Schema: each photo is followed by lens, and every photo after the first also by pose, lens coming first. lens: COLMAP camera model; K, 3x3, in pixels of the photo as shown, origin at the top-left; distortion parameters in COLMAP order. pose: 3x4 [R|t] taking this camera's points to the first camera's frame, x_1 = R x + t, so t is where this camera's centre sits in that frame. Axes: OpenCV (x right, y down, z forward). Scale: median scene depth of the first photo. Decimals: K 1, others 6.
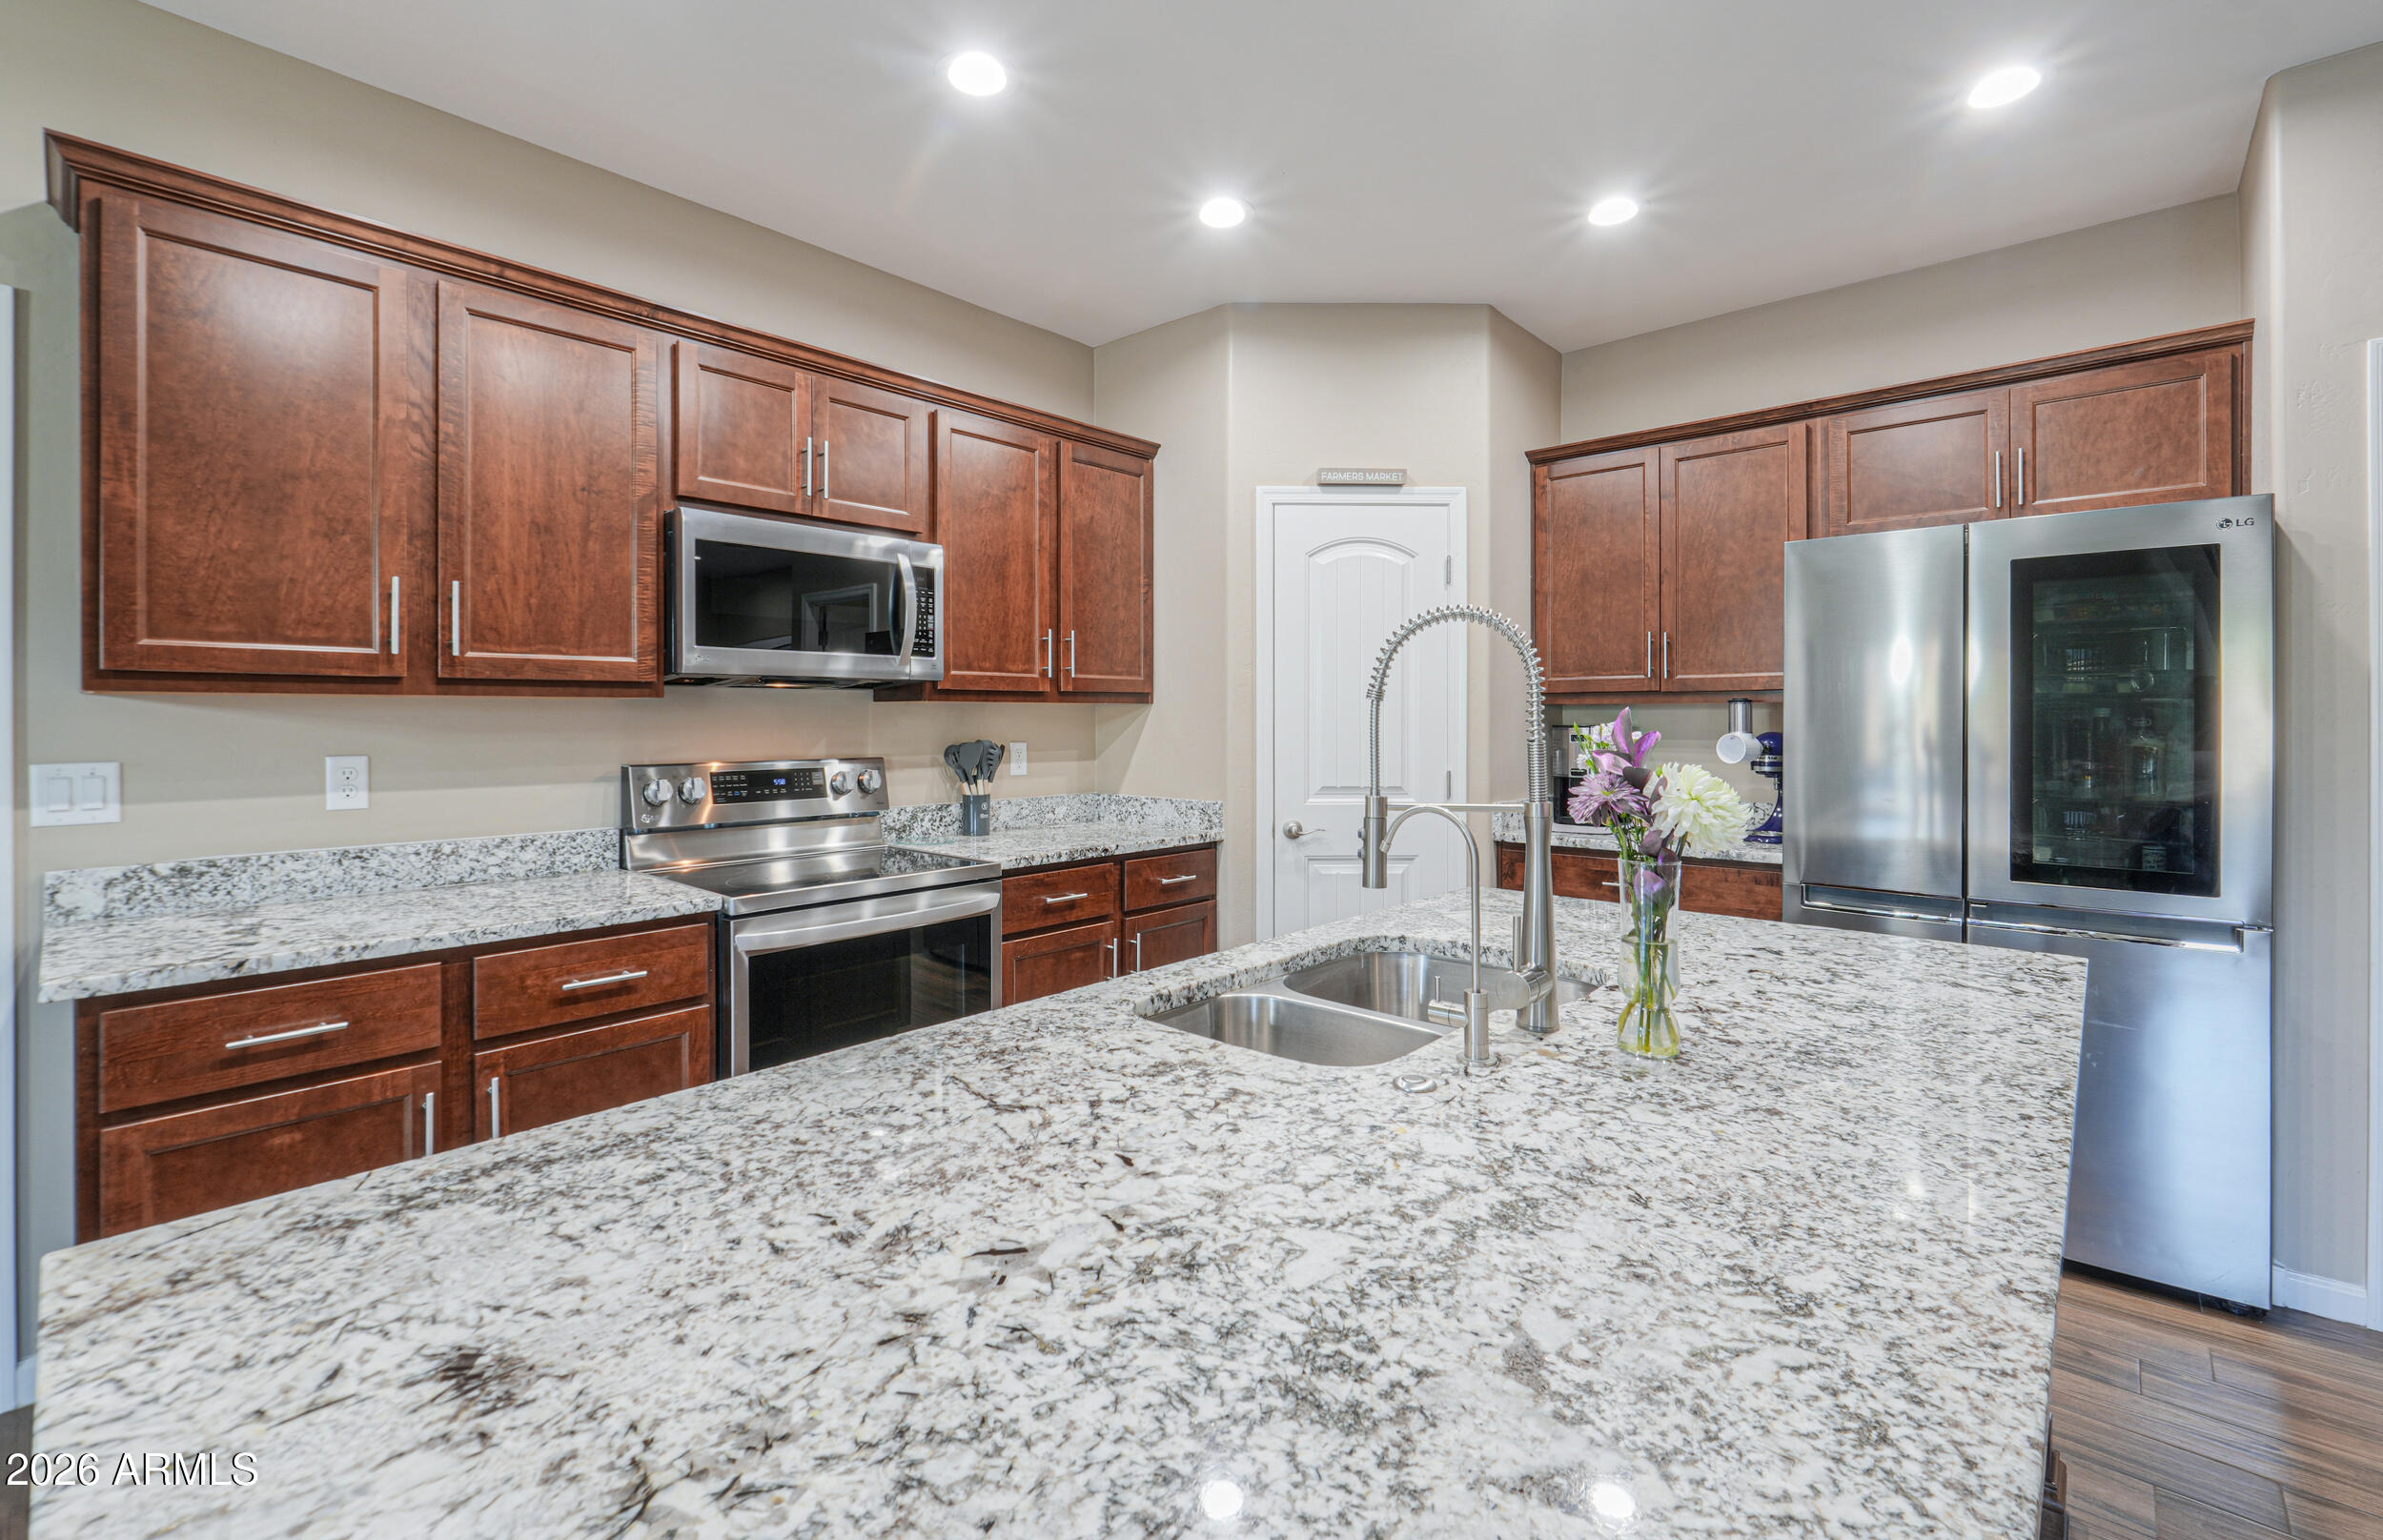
lens RADIAL K [[1035.9, 0, 1152.6], [0, 1035.9, 719.2], [0, 0, 1]] dist [0.001626, 0.000097]
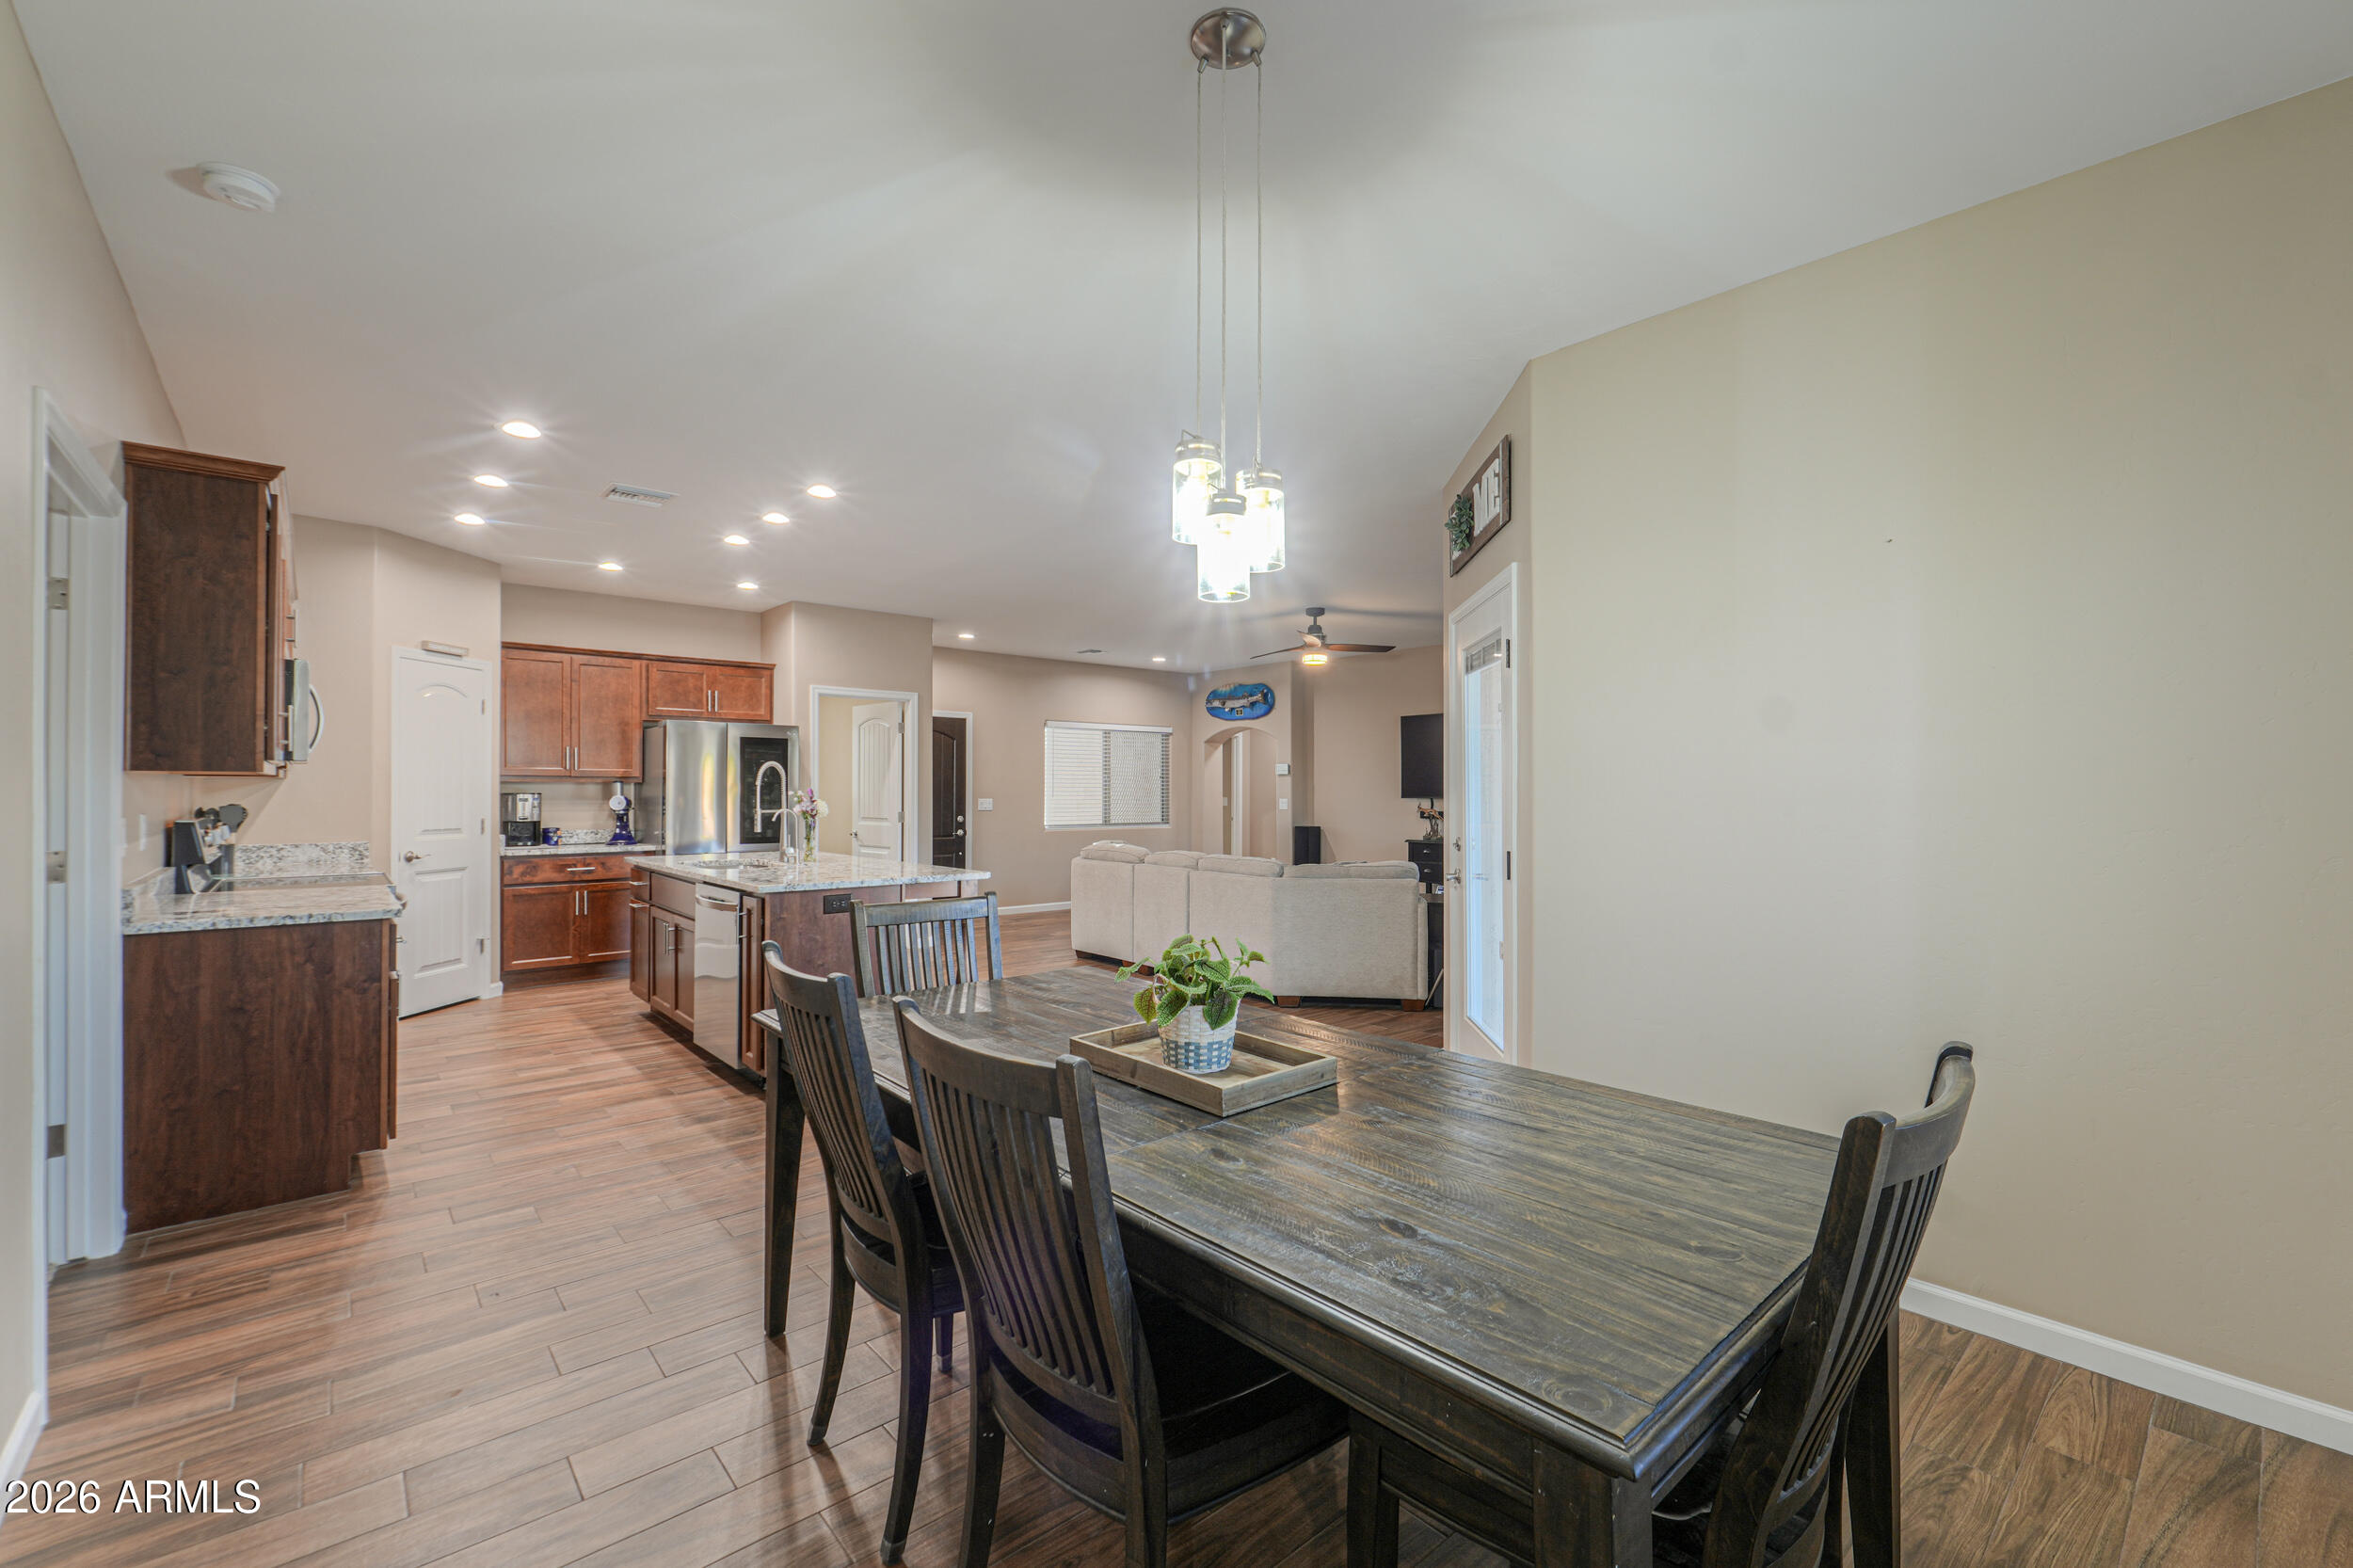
lens RADIAL K [[1003.4, 0, 1169.0], [0, 1003.4, 785.5], [0, 0, 1]] dist [-0.006340, -0.000246]
pose [[0.101812, 0.008468, 0.994768, -1.654766], [0.000604, 0.999963, -0.008574, 0.010687], [-0.994803, 0.001474, 0.101803, -0.434506]]
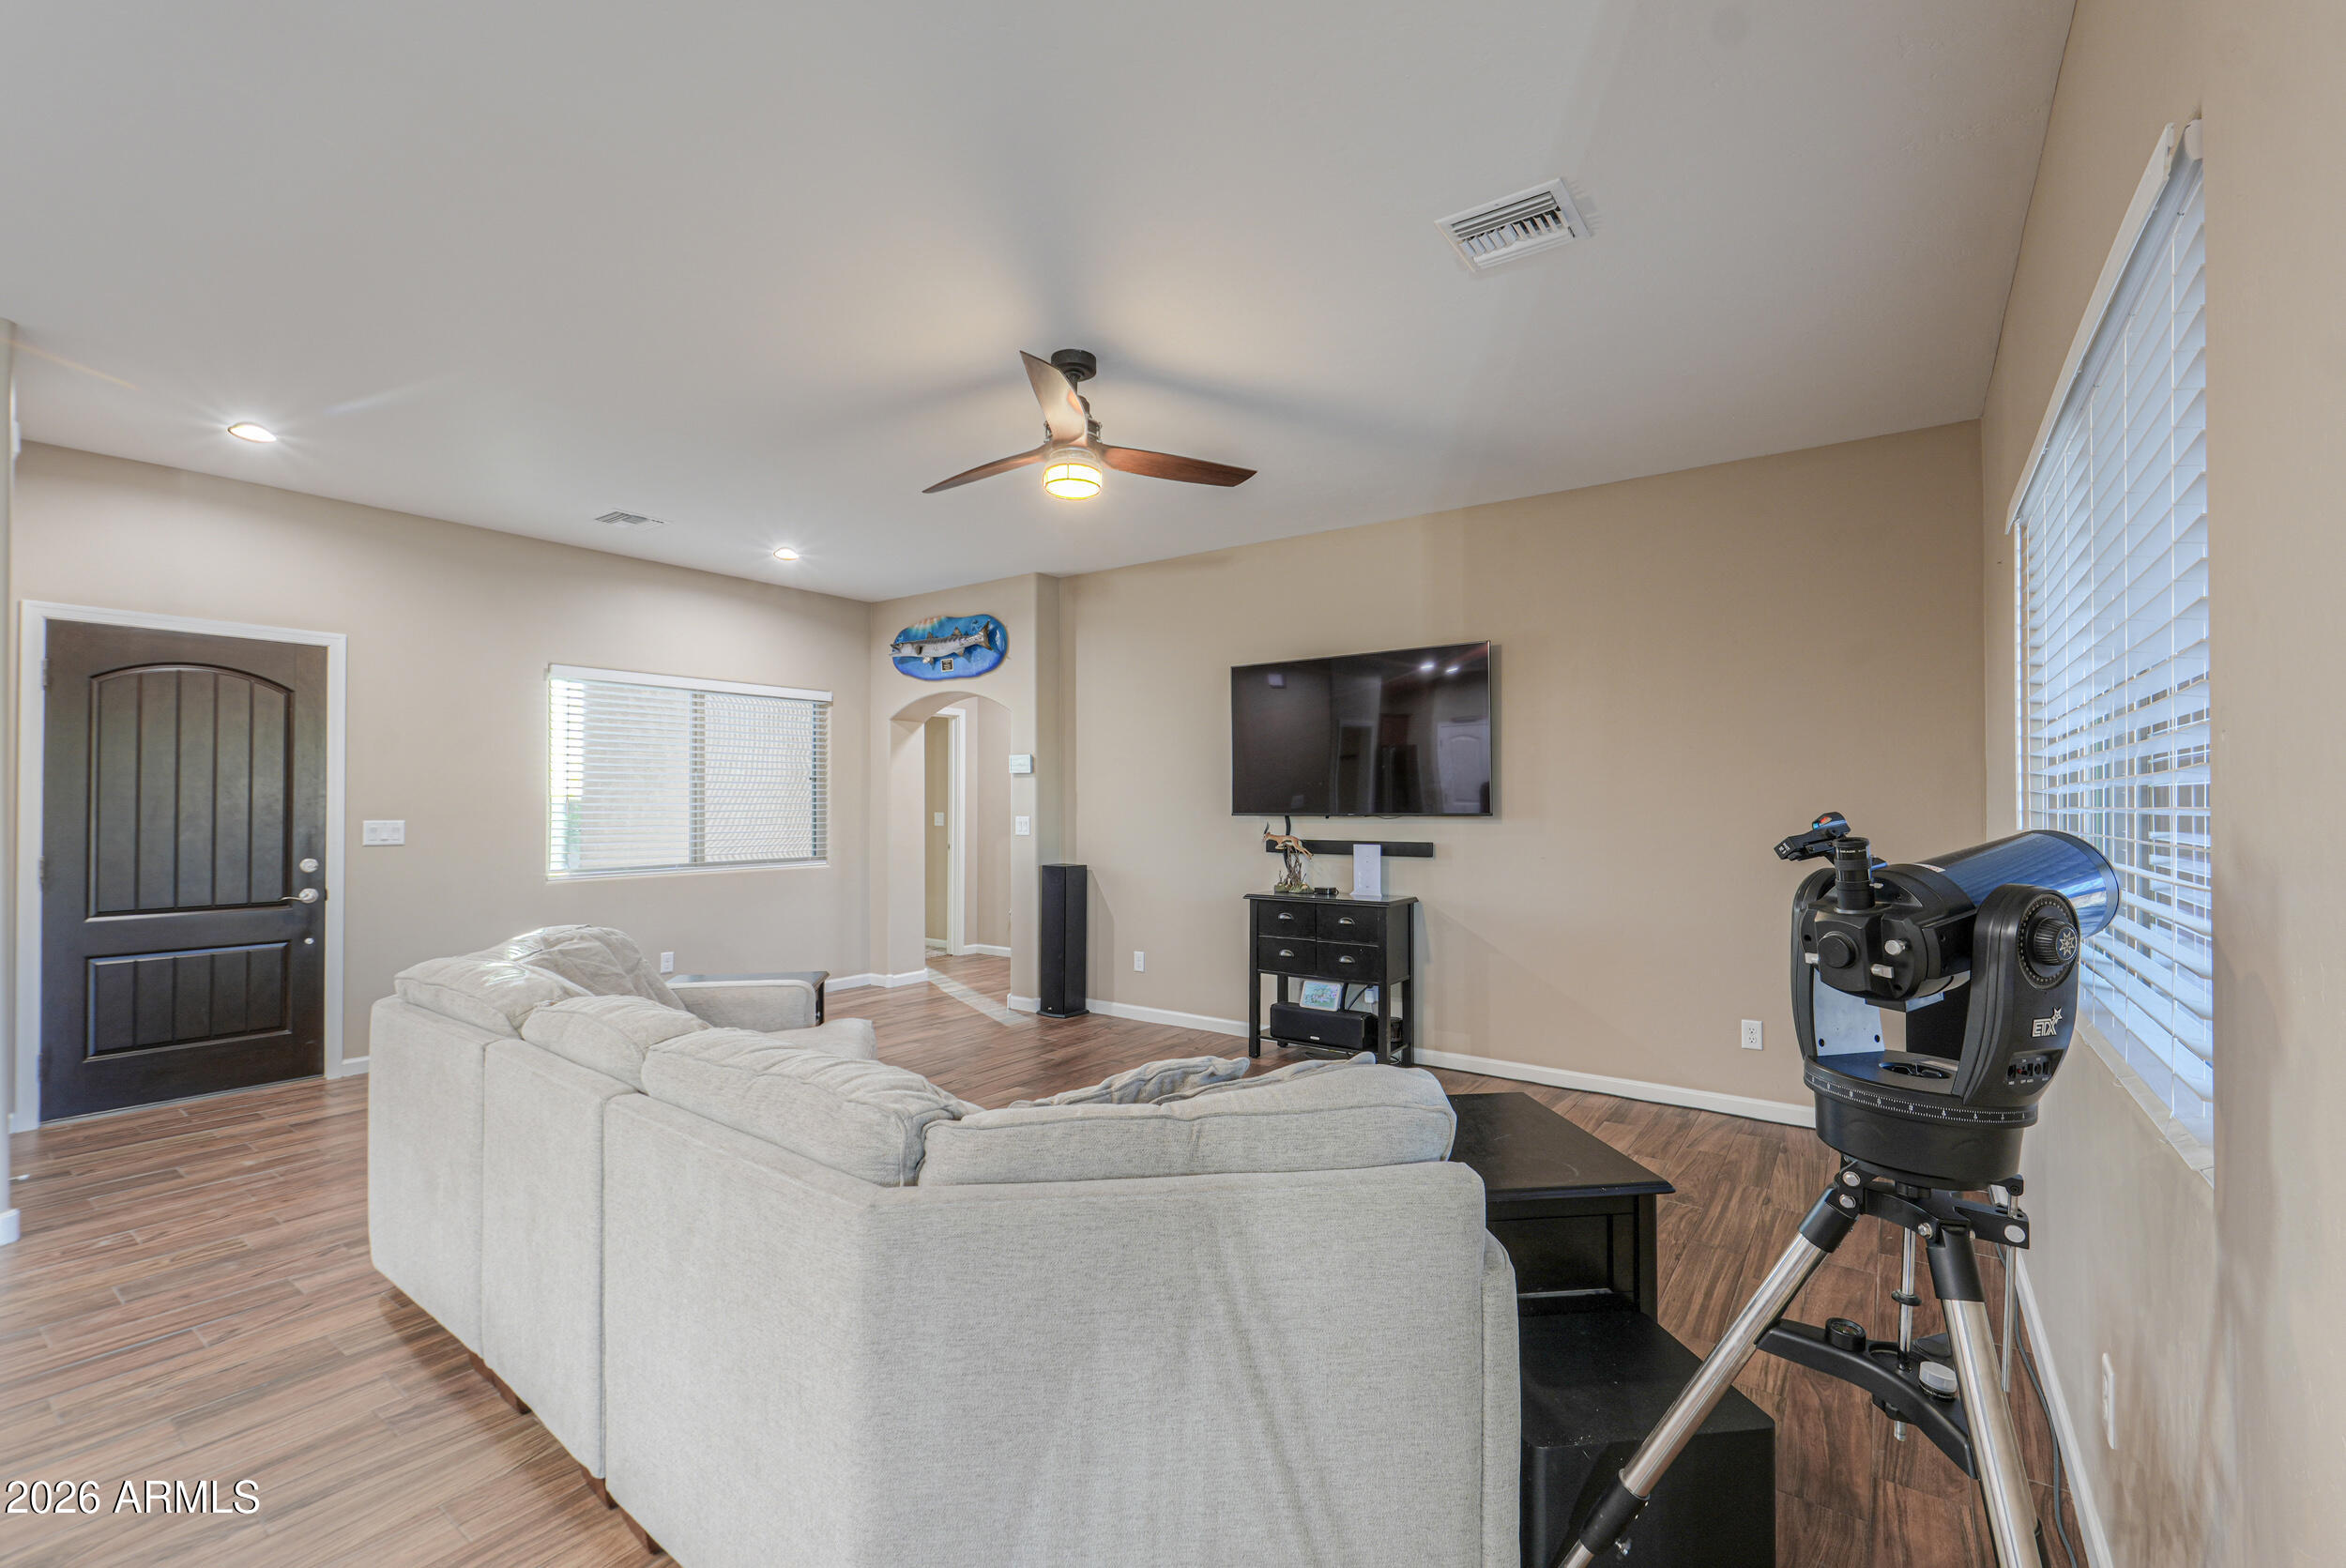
lens RADIAL K [[1000.4, 0, 1165.5], [0, 1000.4, 785.5], [0, 0, 1]] dist [-0.006340, -0.000246]
pose [[-0.126125, 0.016411, 0.991879, -0.005260], [0.002640, 0.999865, -0.016207, -0.001004], [-0.992011, 0.000574, -0.126151, -0.513707]]
